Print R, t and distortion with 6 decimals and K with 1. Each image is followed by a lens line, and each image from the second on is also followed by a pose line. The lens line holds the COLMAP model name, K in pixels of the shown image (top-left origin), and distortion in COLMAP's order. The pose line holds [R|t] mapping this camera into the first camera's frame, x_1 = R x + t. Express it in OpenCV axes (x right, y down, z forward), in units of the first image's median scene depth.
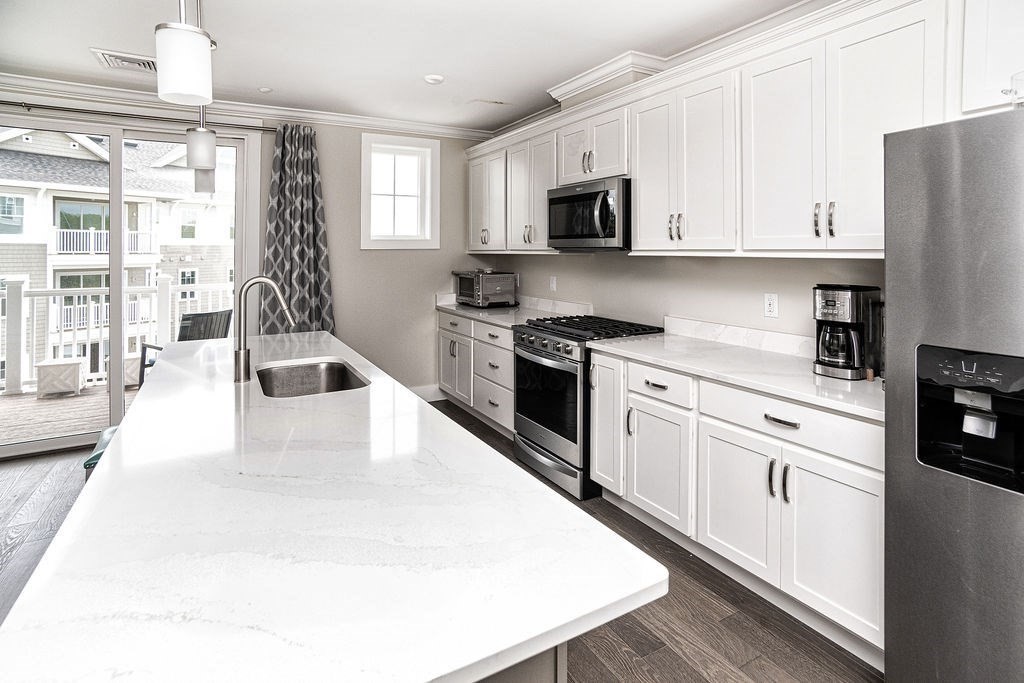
lens RADIAL K [[518.7, 0, 511.3], [0, 518.7, 256.6], [0, 0, 1]] dist [-0.063452, 0.034657]
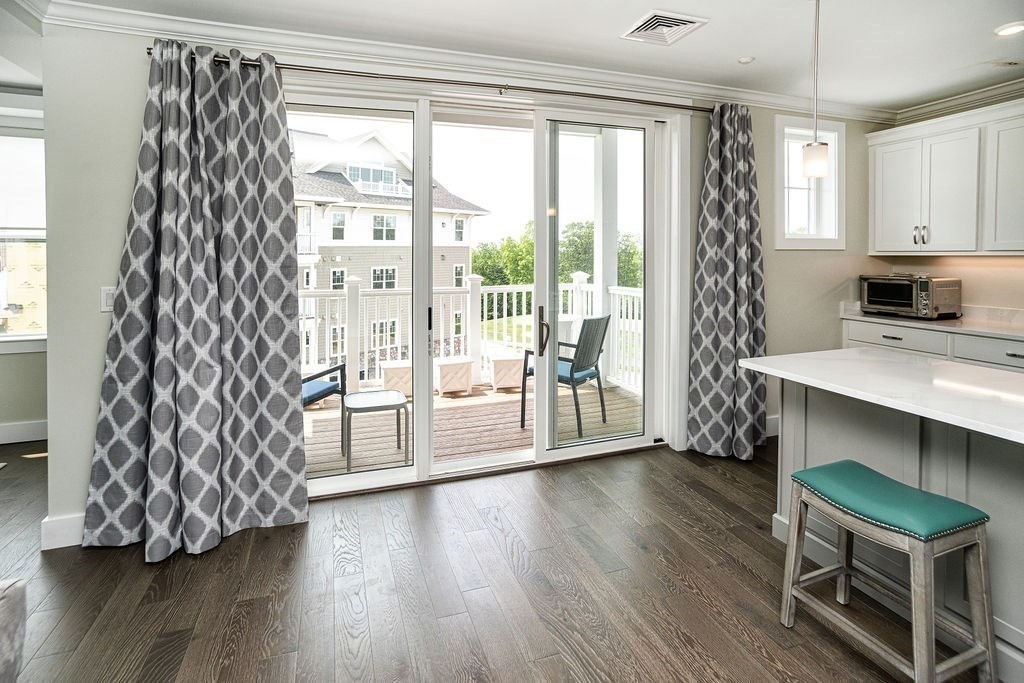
lens RADIAL K [[518.7, 0, 511.3], [0, 518.7, 256.6], [0, 0, 1]] dist [-0.063452, 0.034657]
pose [[0.982956, 0.009009, -0.183622, -0.630969], [-0.010061, 0.999938, -0.004799, 0.008673], [0.183567, 0.006564, 0.982985, 0.081454]]
